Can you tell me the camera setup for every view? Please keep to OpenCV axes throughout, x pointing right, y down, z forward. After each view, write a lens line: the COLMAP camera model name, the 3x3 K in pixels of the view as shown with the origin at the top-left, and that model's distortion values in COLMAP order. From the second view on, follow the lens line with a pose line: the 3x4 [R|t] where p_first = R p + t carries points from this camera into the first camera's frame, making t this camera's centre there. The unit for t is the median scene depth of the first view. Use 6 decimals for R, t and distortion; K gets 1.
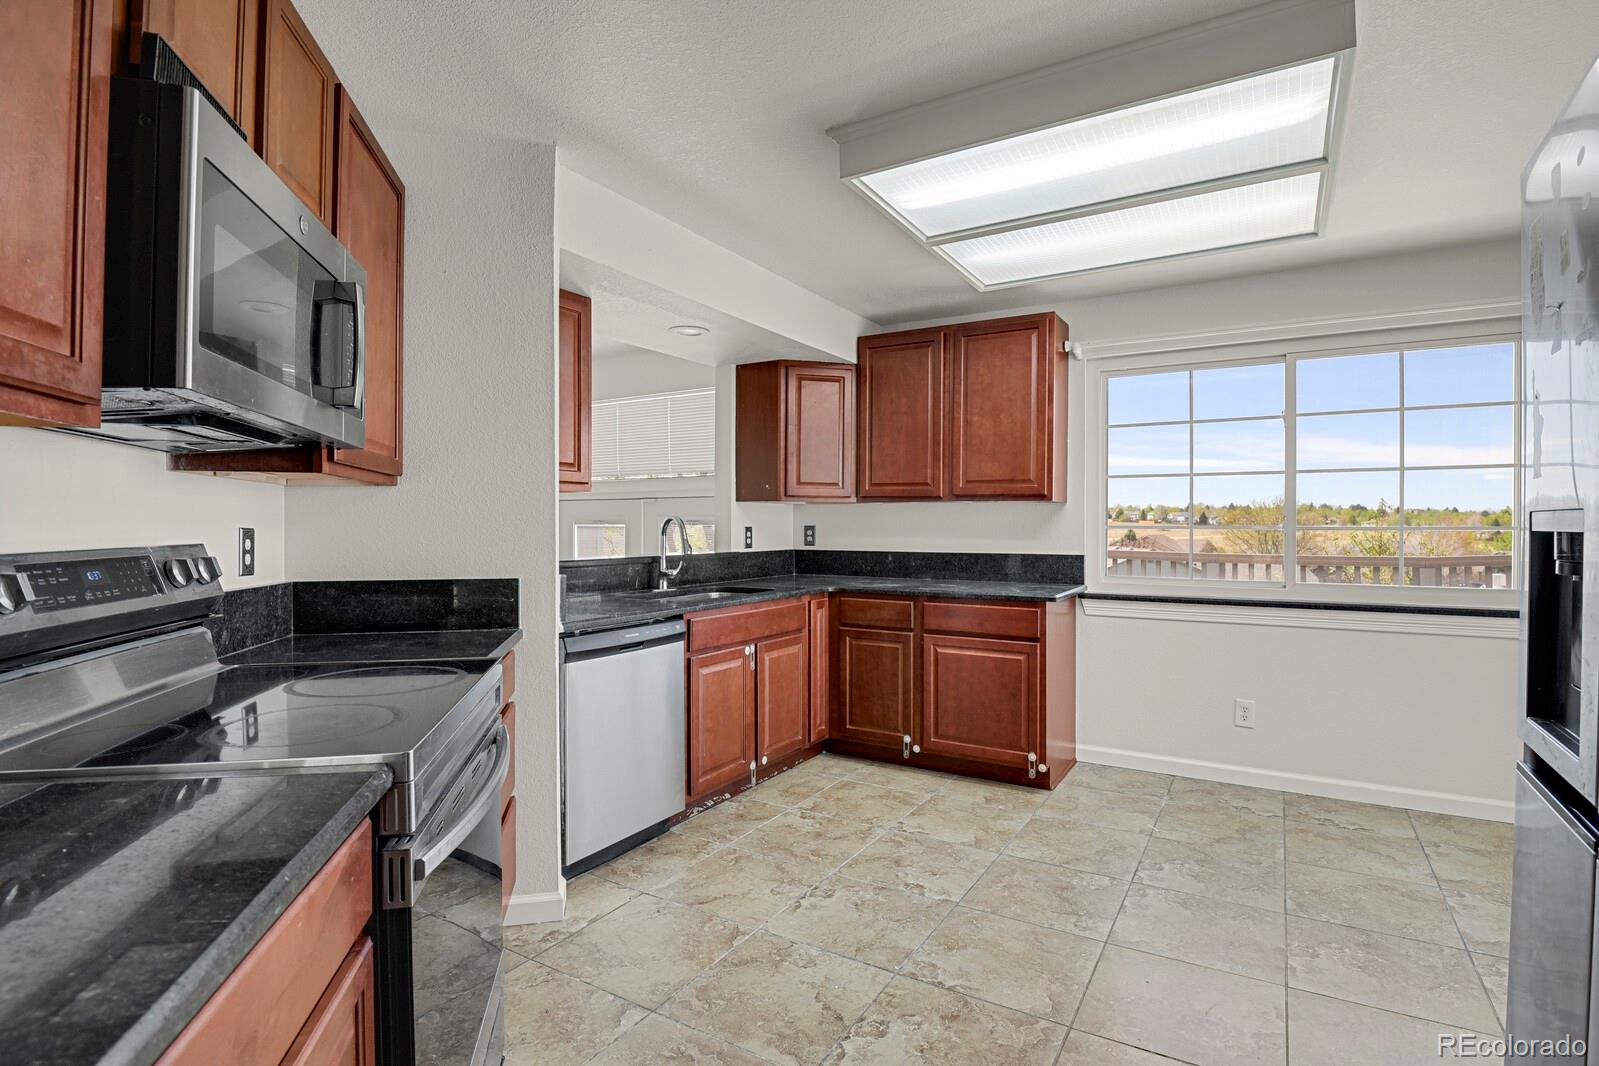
lens RADIAL K [[780.1, 0, 798.0], [0, 780.1, 527.9], [0, 0, 1]] dist [-0.025112, -0.002121]
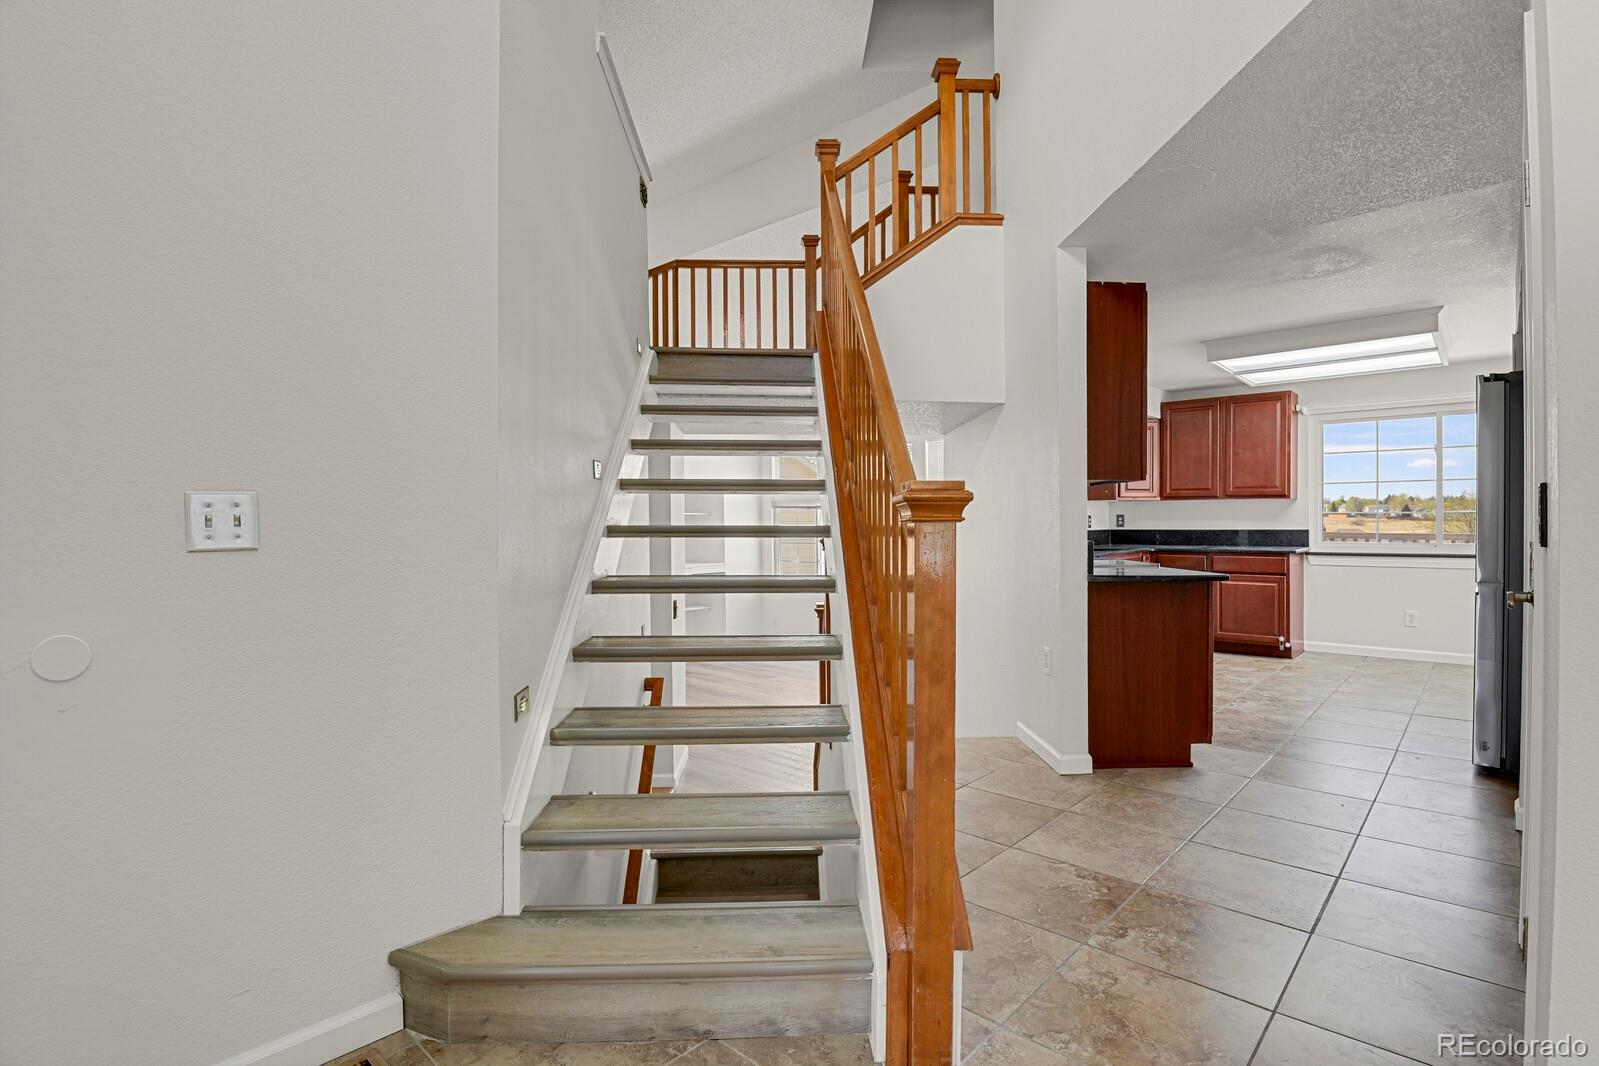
lens RADIAL K [[780.1, 0, 797.7], [0, 780.1, 533.5], [0, 0, 1]] dist [-0.025112, -0.002121]
pose [[0.983599, -0.005435, -0.180286, -0.437159], [0.007125, 0.999937, 0.008727, 0.021168], [0.180227, -0.009869, 0.983576, -0.881870]]
